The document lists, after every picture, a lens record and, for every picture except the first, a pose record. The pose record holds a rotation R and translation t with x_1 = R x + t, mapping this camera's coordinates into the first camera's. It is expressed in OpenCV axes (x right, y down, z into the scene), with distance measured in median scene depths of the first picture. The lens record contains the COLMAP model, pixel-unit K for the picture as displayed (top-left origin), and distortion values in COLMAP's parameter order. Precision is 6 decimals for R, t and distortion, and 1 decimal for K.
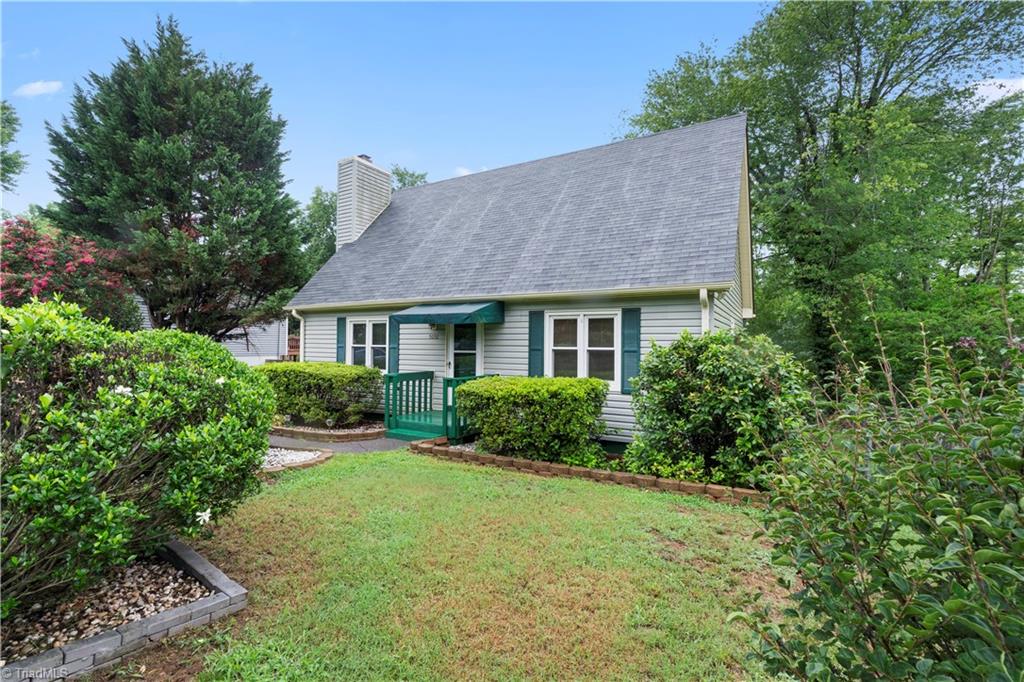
lens RADIAL K [[454.1, 0, 511.9], [0, 454.1, 341.3], [0, 0, 1]] dist [-0.011580, 0.000361]
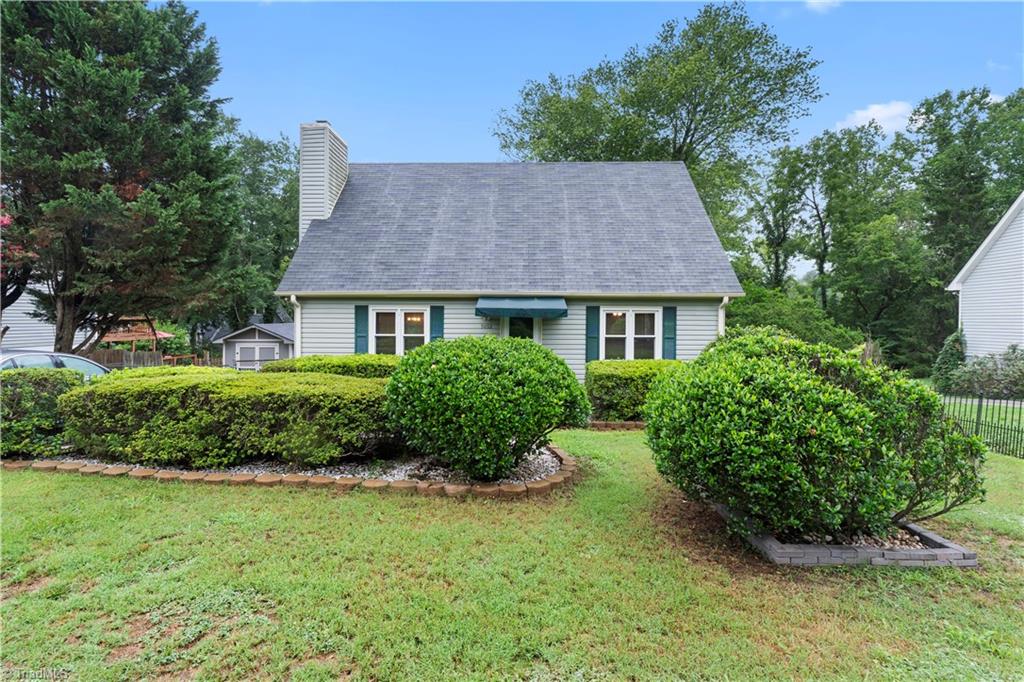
lens RADIAL K [[454.1, 0, 509.0], [0, 454.1, 339.8], [0, 0, 1]] dist [-0.011580, 0.000361]
pose [[0.877213, -0.002430, 0.480095, -0.735929], [-0.000628, 0.999981, 0.006208, 0.017208], [-0.480101, -0.005747, 0.877195, 0.021829]]
